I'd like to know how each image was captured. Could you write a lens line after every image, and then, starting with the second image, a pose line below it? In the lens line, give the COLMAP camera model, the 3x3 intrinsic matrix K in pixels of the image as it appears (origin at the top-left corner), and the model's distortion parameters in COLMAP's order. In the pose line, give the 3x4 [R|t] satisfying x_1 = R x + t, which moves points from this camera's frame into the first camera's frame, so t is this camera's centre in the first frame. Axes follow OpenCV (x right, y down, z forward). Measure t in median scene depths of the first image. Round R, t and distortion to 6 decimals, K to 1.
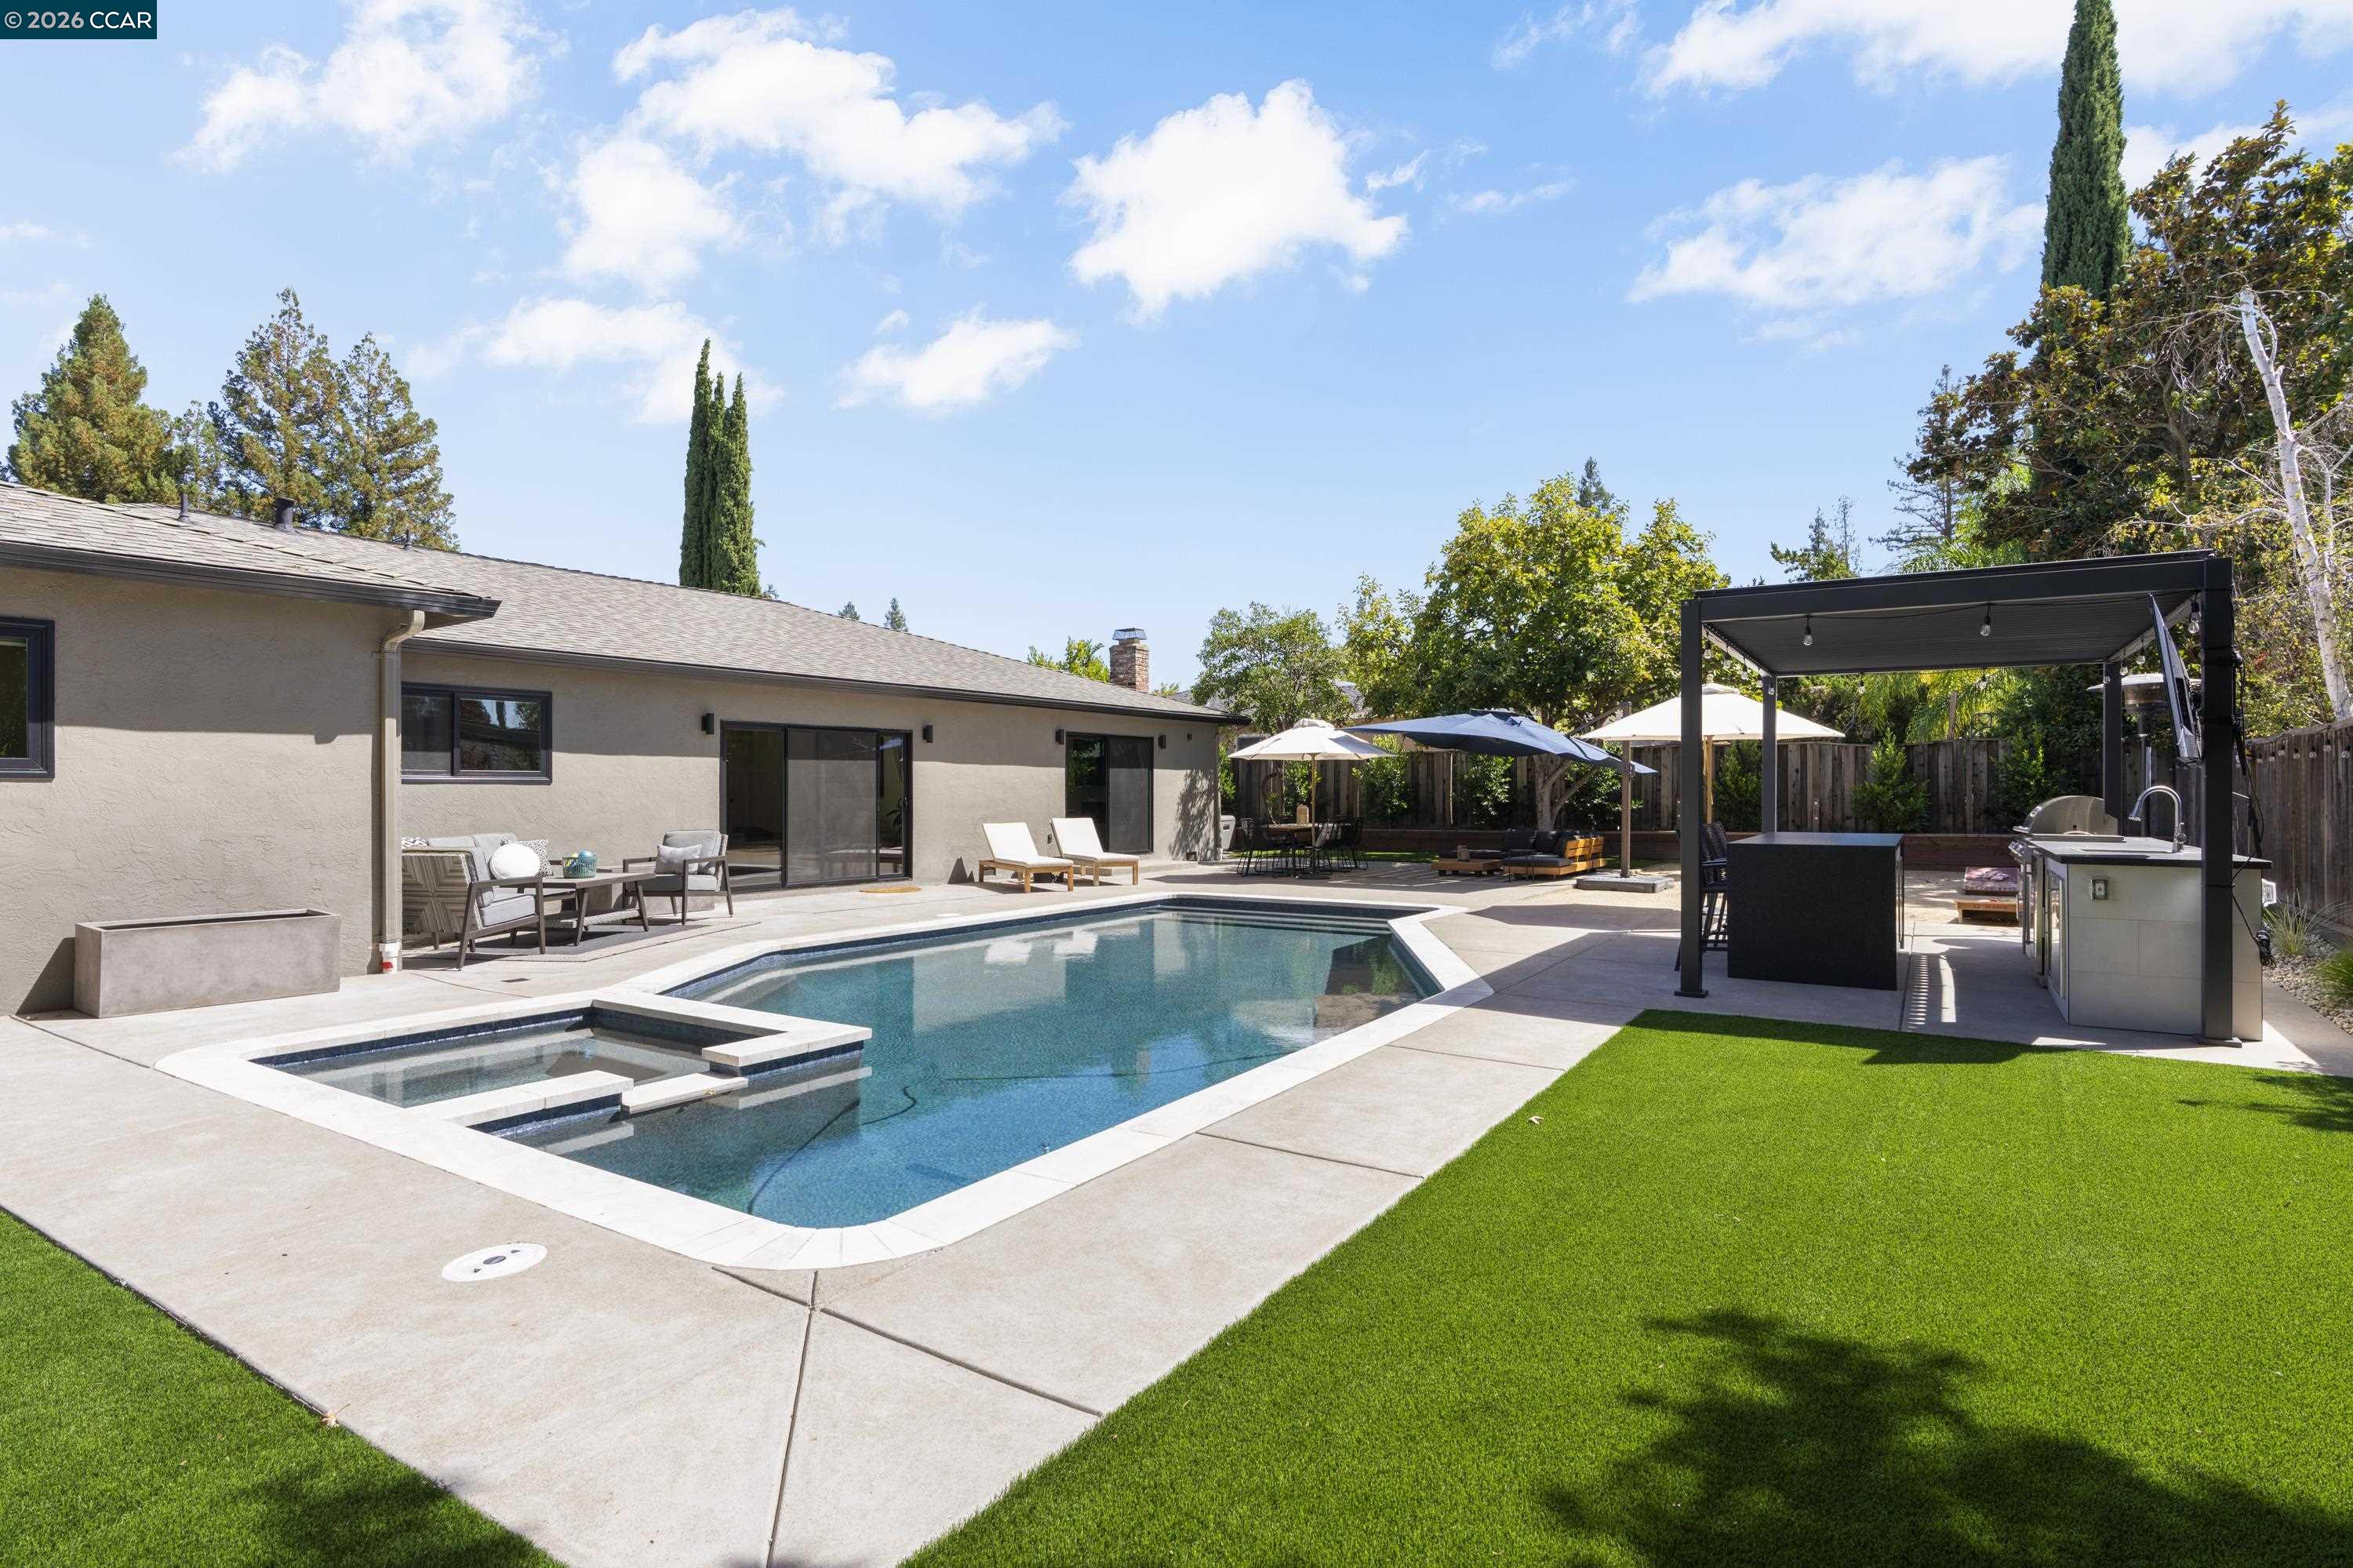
lens RADIAL K [[1210.4, 0, 1172.9], [0, 1210.4, 793.5], [0, 0, 1]] dist [-0.005749, 0.000936]
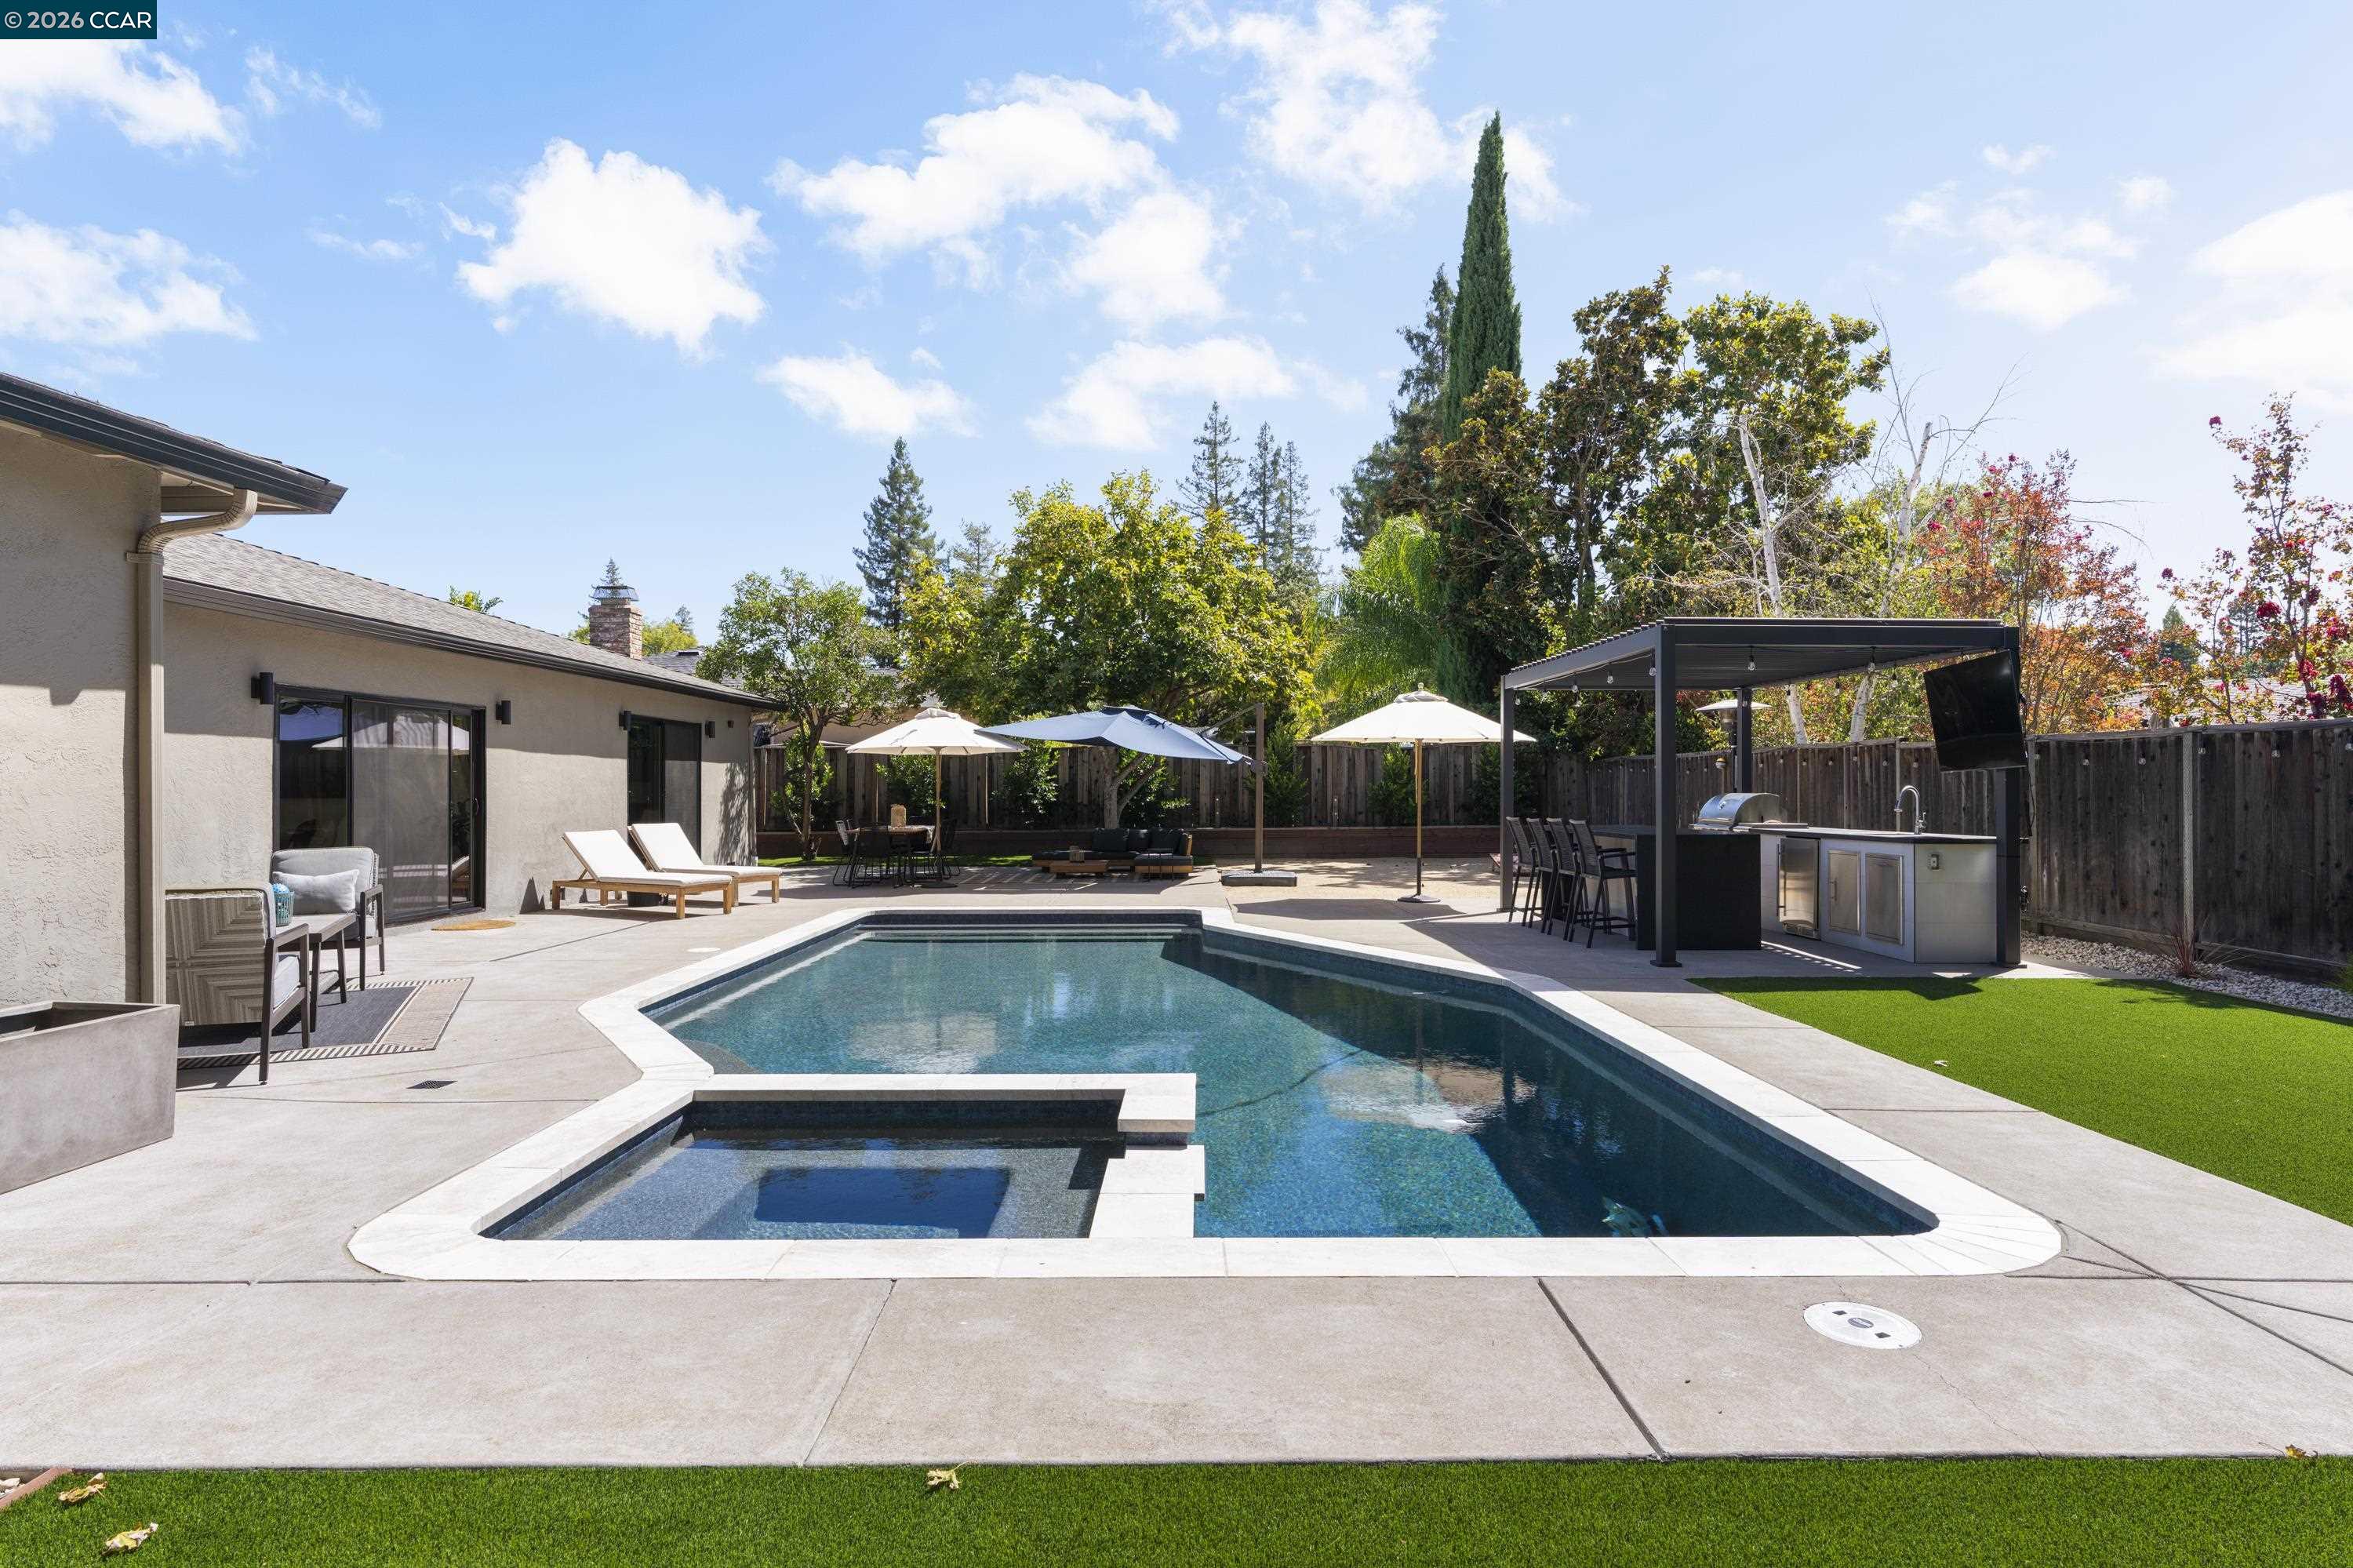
lens RADIAL K [[1323.7, 0, 1176.2], [0, 1323.7, 786.6], [0, 0, 1]] dist [-0.000087, 0.000726]
pose [[0.825456, 0.001338, 0.564465, -0.306391], [0.000487, 0.999995, -0.003084, -0.000701], [-0.564467, 0.002821, 0.825451, 0.096877]]
